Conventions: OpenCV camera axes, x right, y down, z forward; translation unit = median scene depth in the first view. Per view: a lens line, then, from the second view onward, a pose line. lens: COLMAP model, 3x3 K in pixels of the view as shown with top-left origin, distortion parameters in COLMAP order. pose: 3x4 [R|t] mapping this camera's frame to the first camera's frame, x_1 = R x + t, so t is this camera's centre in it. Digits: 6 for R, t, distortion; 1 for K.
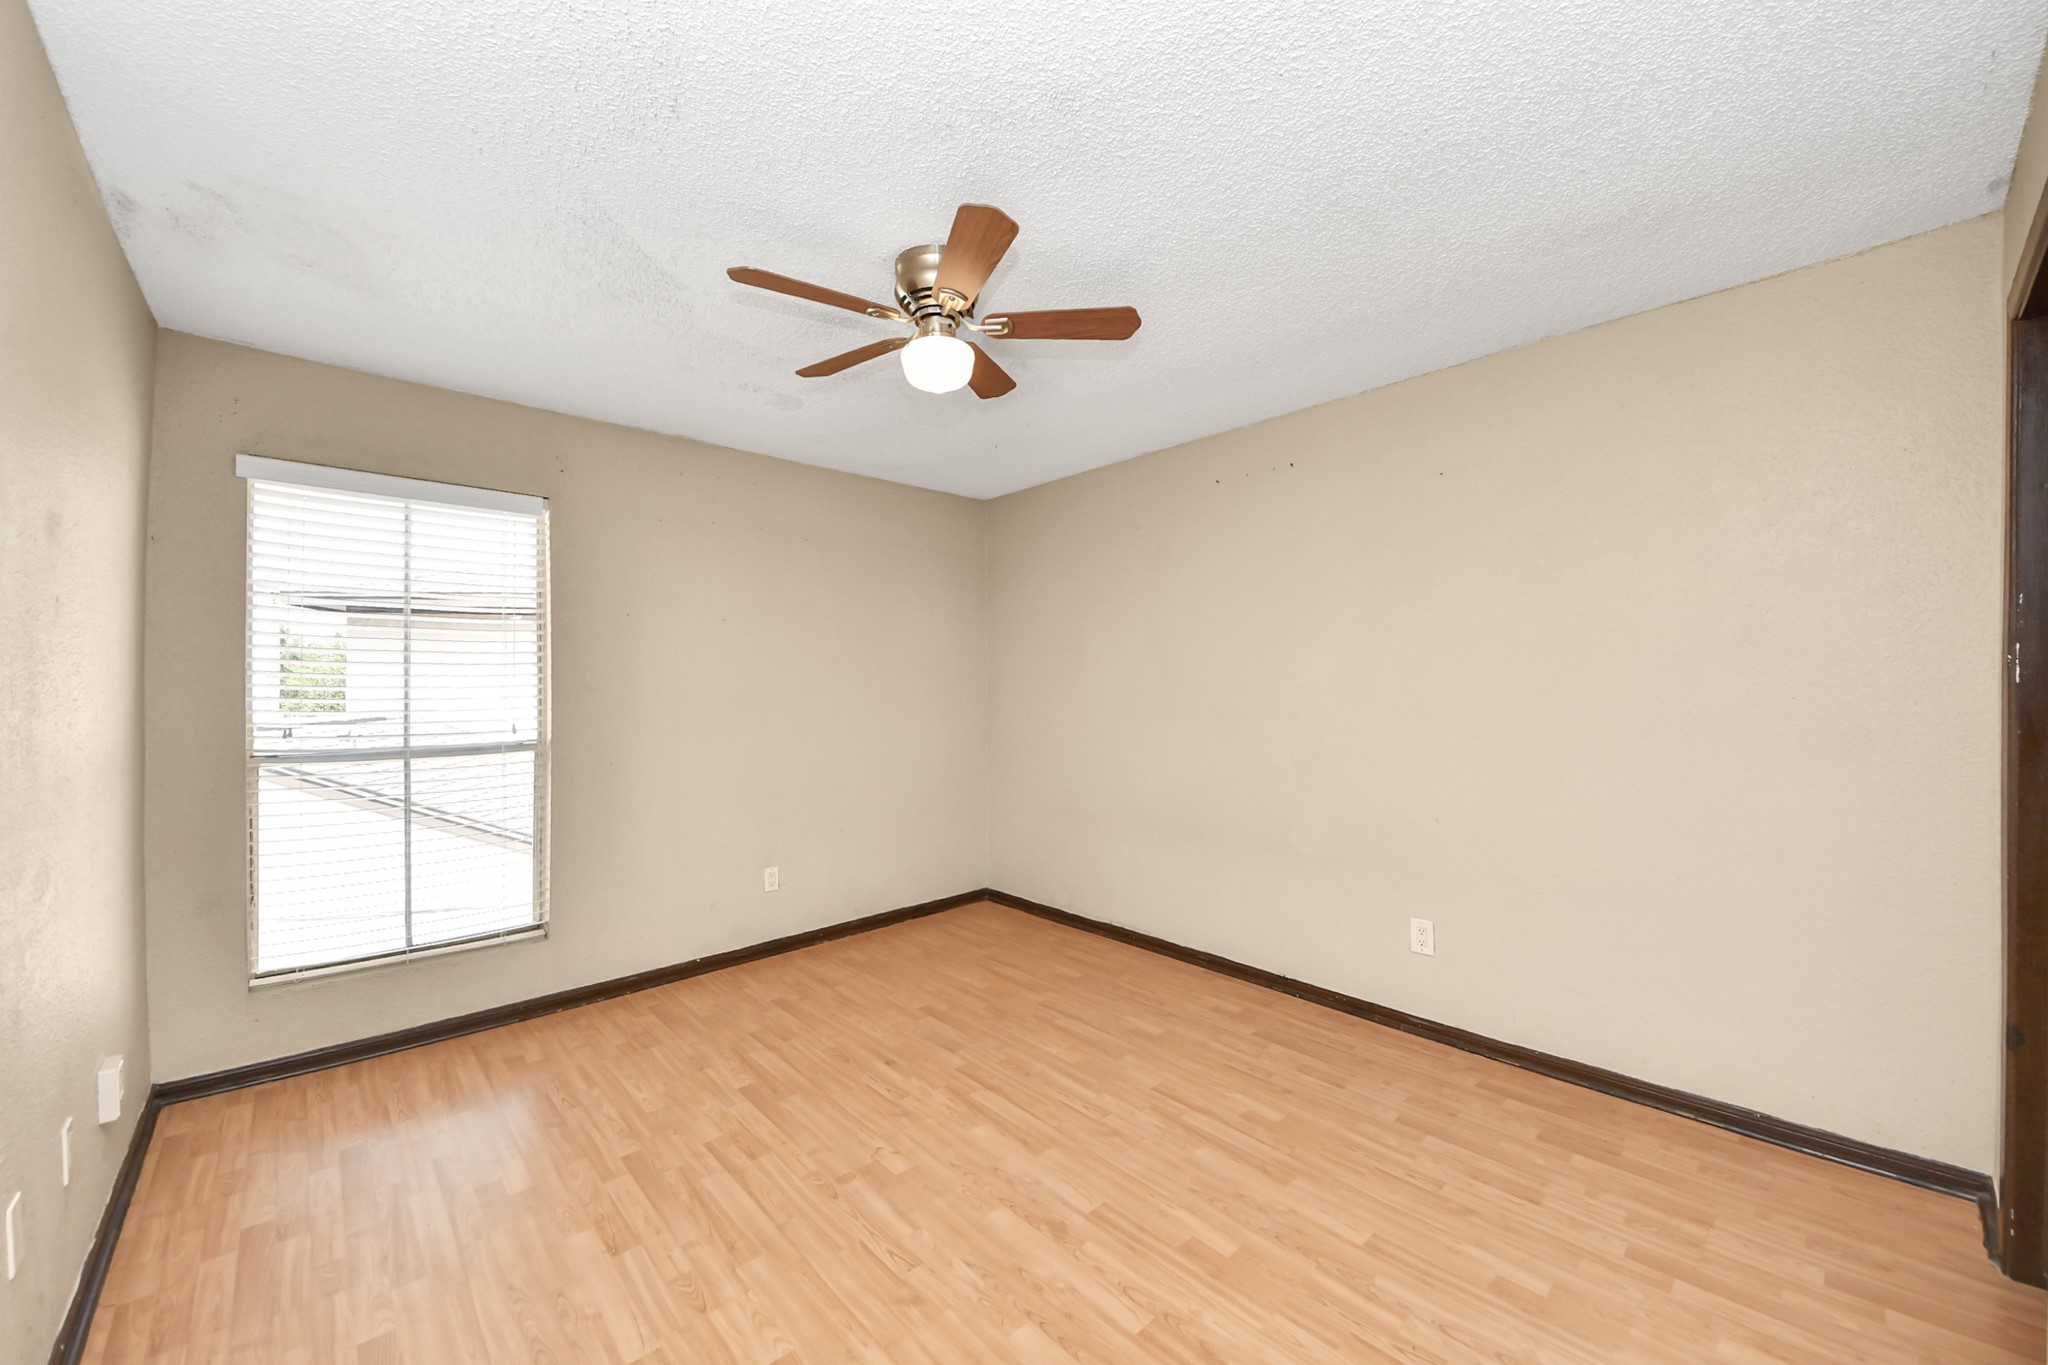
lens RADIAL K [[765.0, 0, 1014.1], [0, 765.0, 683.4], [0, 0, 1]] dist [0.054619, -0.032765]
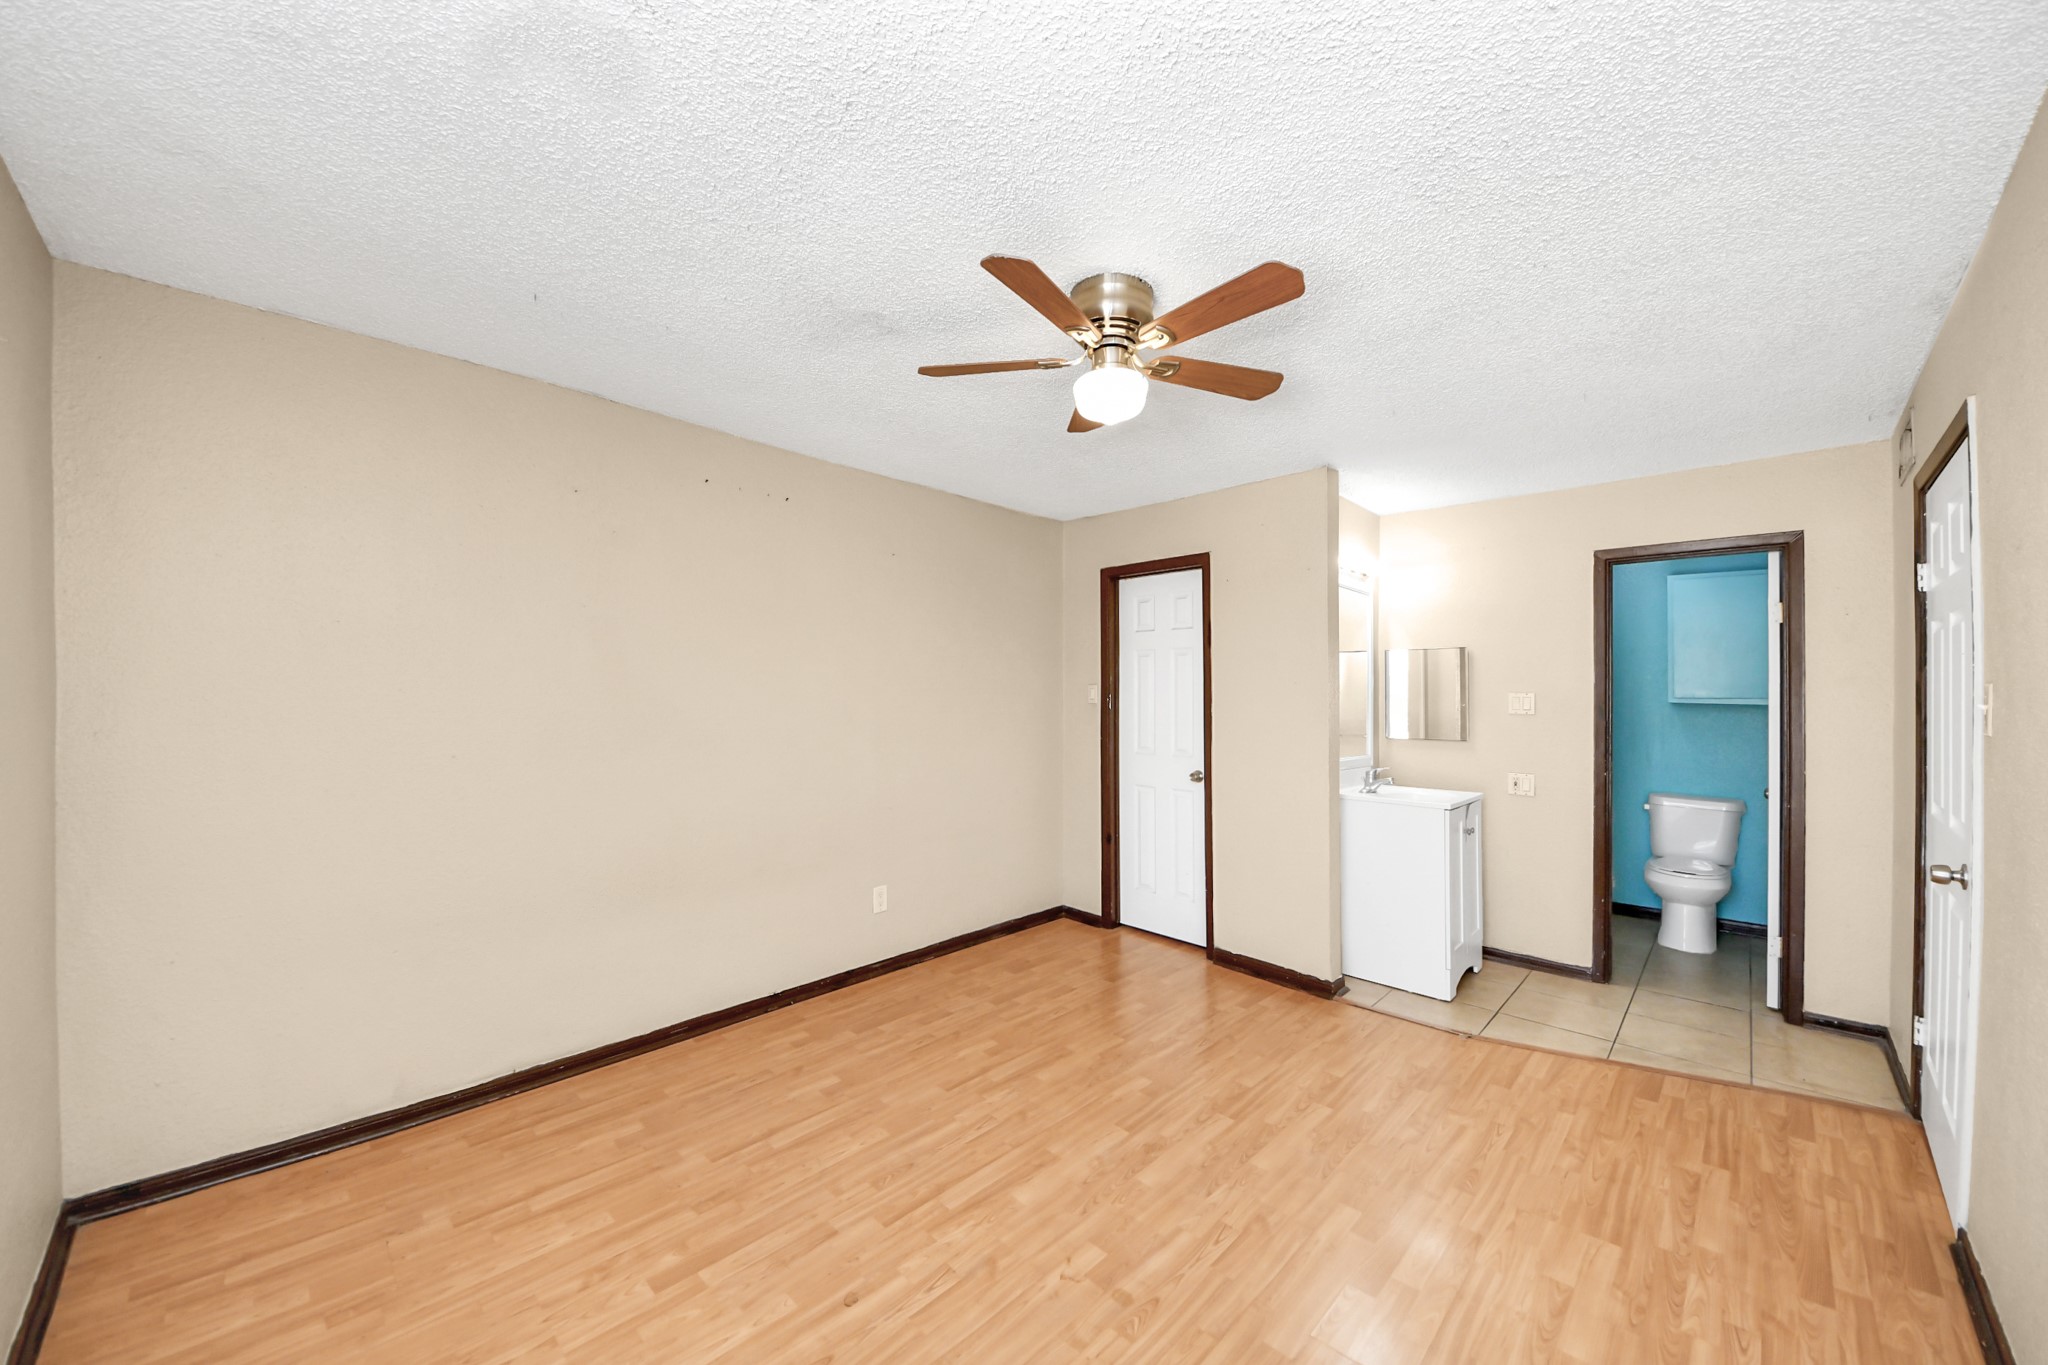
lens RADIAL K [[765.0, 0, 1014.1], [0, 765.0, 683.4], [0, 0, 1]] dist [0.054619, -0.032765]
pose [[-0.059467, 0.017272, 0.998081, -0.996387], [-0.011576, 0.999771, -0.017991, -0.016927], [-0.998163, -0.012624, -0.059253, 1.093899]]
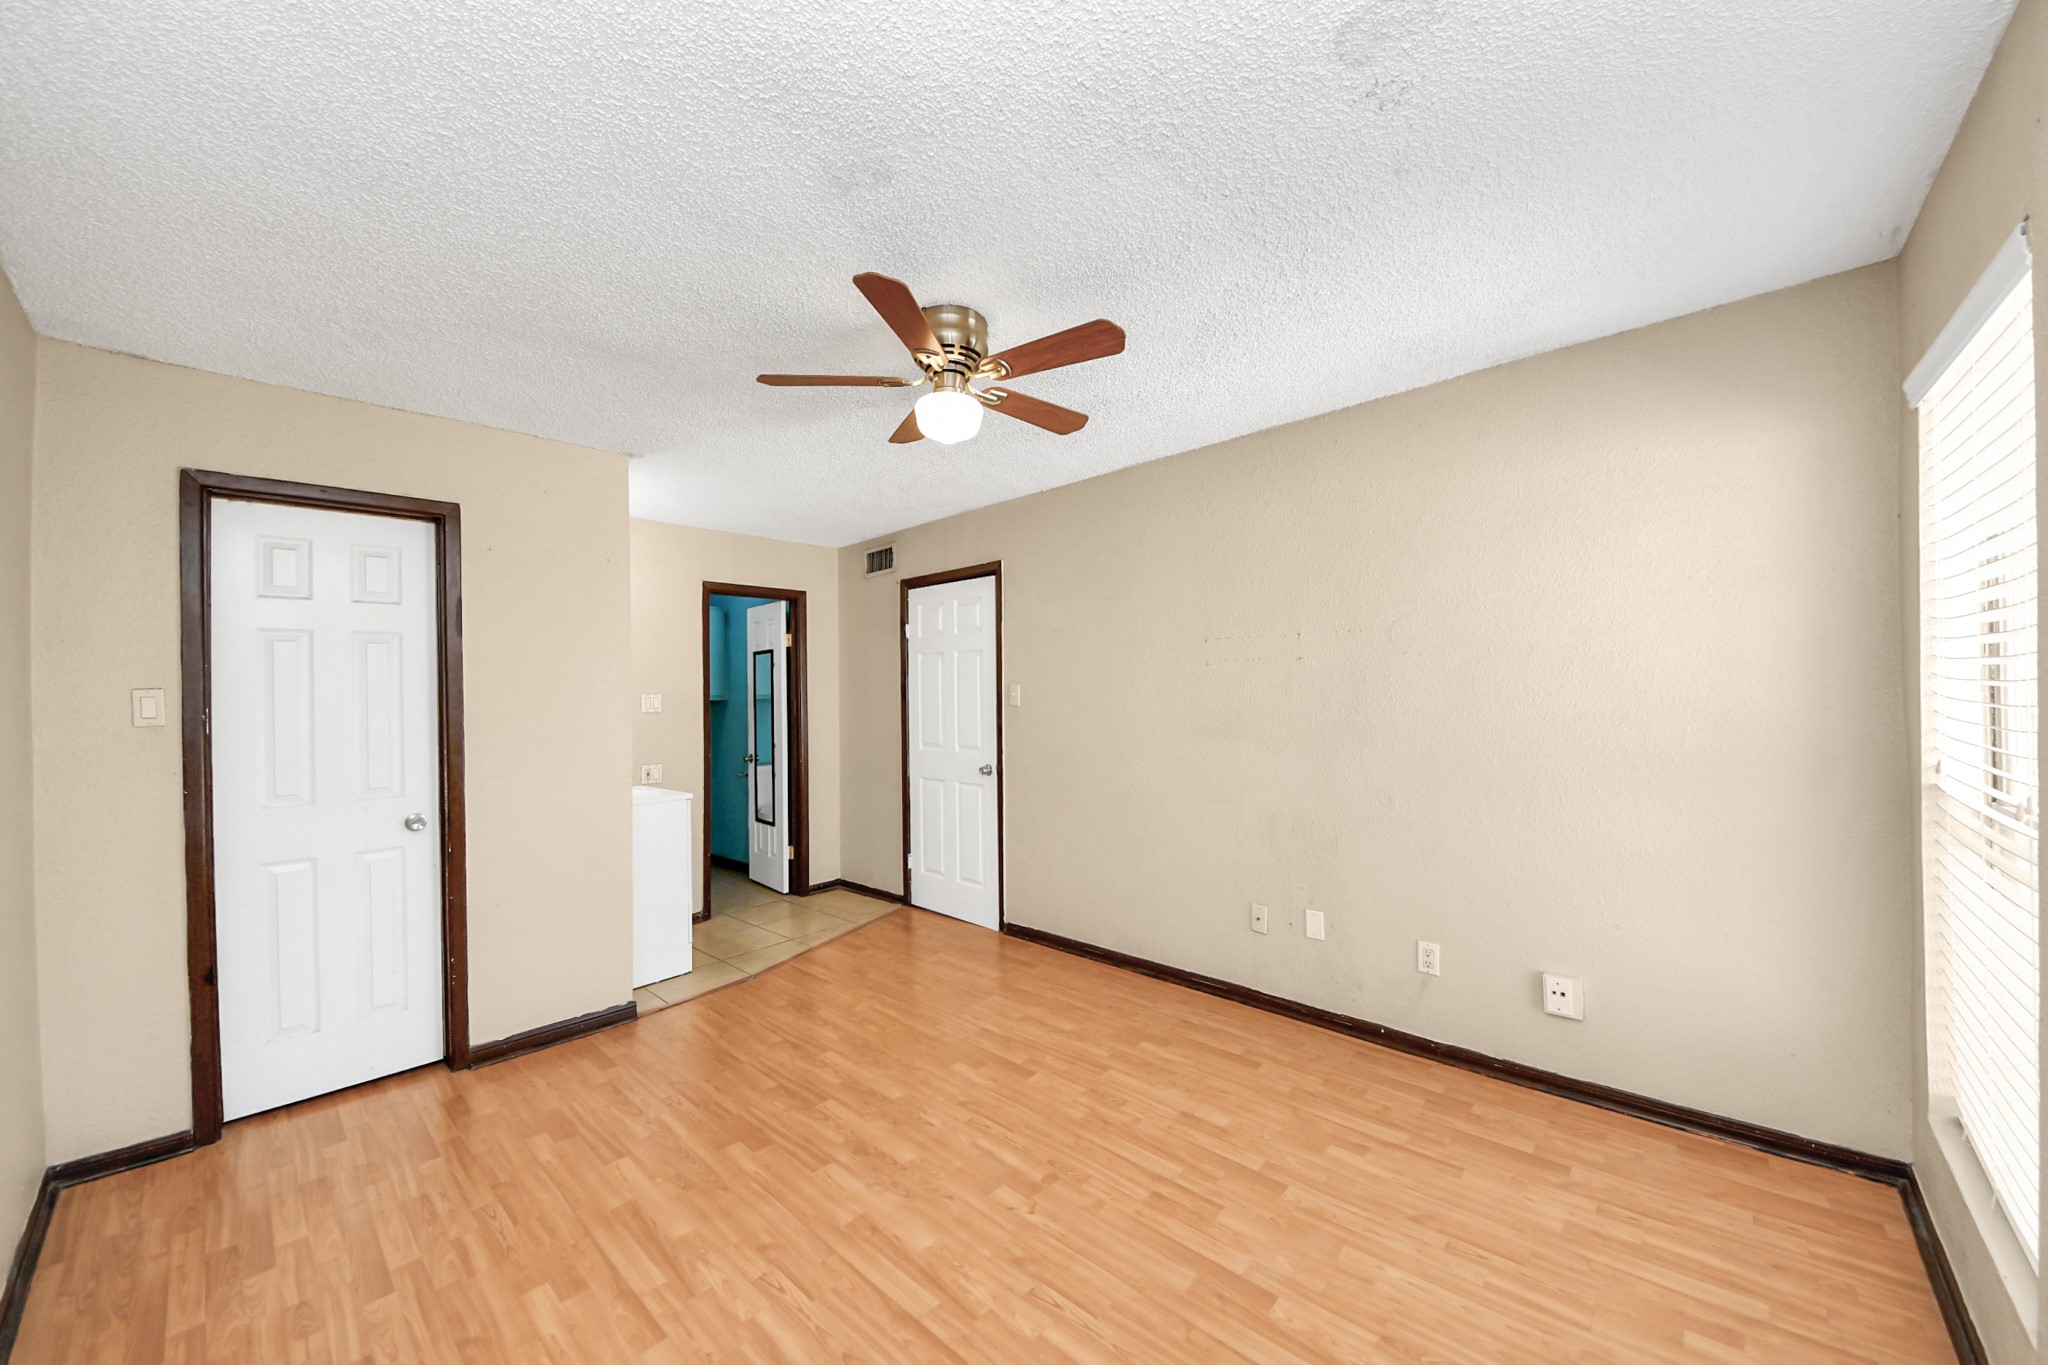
lens RADIAL K [[739.7, 0, 1017.1], [0, 739.7, 676.6], [0, 0, 1]] dist [0.044971, -0.024973]
pose [[-0.995450, 0.028588, -0.090894, -0.090707], [0.030807, 0.999258, -0.023096, -0.024716], [0.090166, -0.025791, -0.995593, 1.889194]]
